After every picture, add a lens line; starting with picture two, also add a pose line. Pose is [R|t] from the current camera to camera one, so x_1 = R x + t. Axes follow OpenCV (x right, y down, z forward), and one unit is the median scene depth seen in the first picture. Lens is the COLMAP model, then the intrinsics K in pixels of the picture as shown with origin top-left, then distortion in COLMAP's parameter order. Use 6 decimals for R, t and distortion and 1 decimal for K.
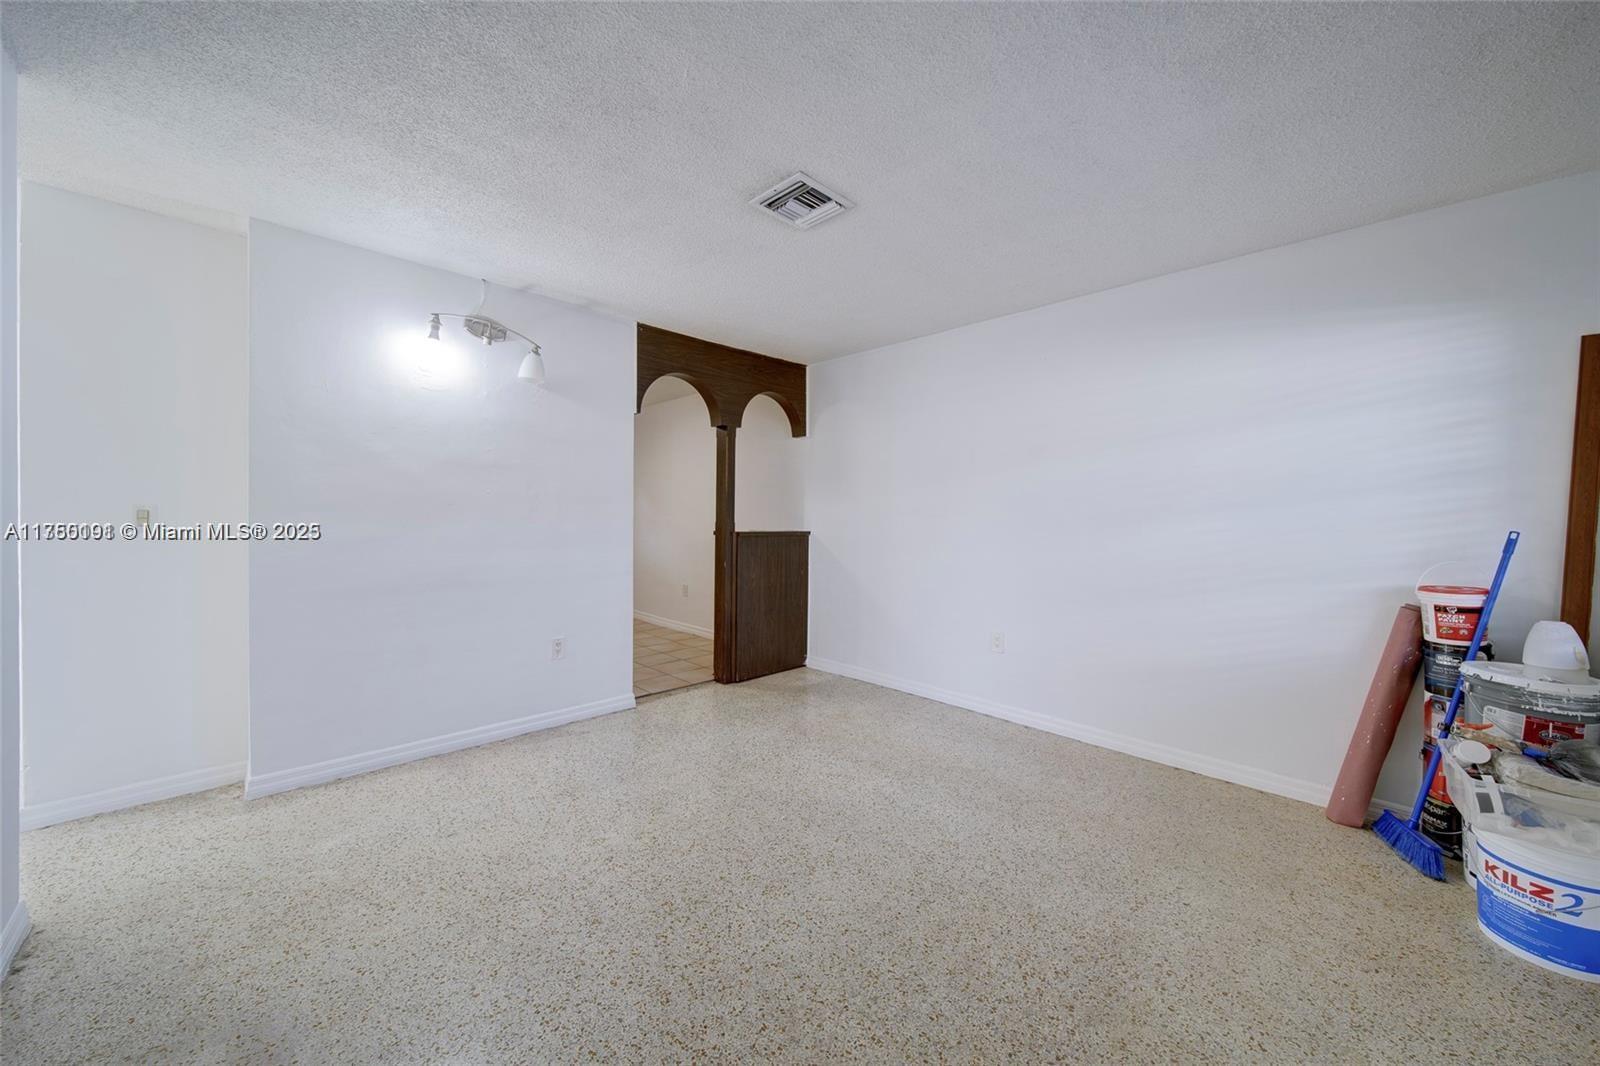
lens RADIAL K [[570.0, 0, 804.1], [0, 570.0, 525.9], [0, 0, 1]] dist [-0.000469, -0.000455]
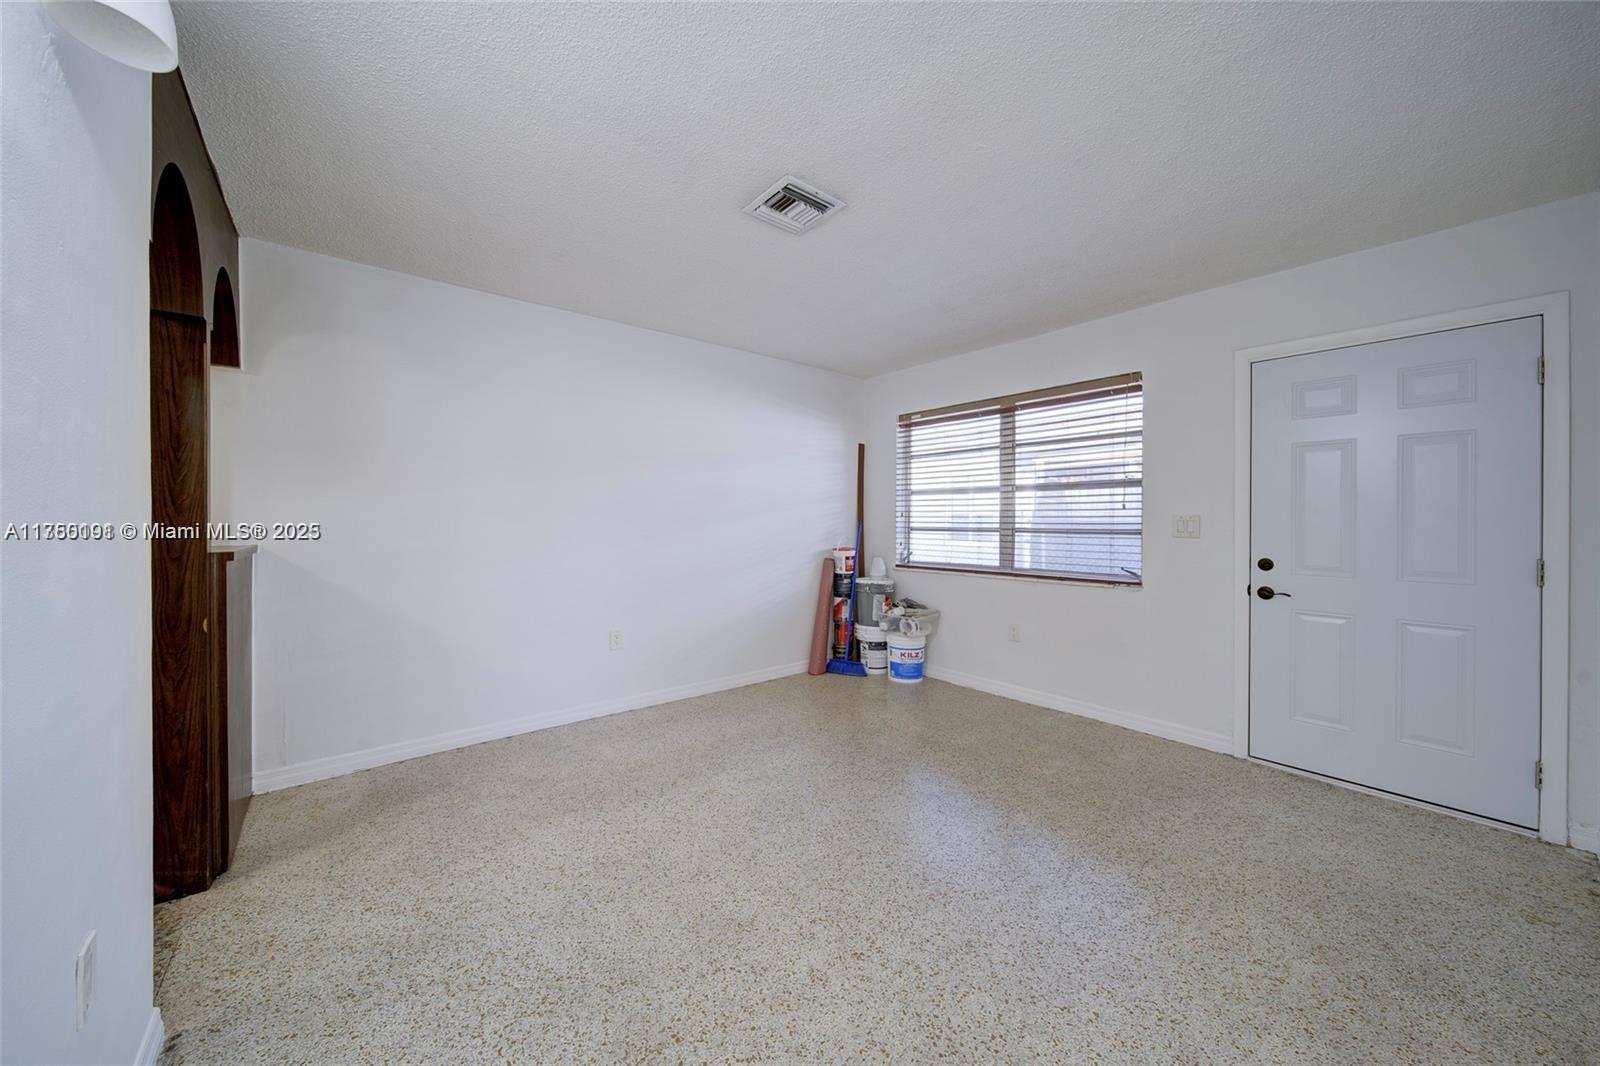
lens RADIAL K [[570.0, 0, 803.6], [0, 570.0, 524.2], [0, 0, 1]] dist [-0.000469, -0.000455]
pose [[0.090662, -0.018895, 0.995702, -1.070487], [0.016082, 0.999717, 0.017507, -0.025224], [-0.995752, 0.014425, 0.090940, 0.950407]]
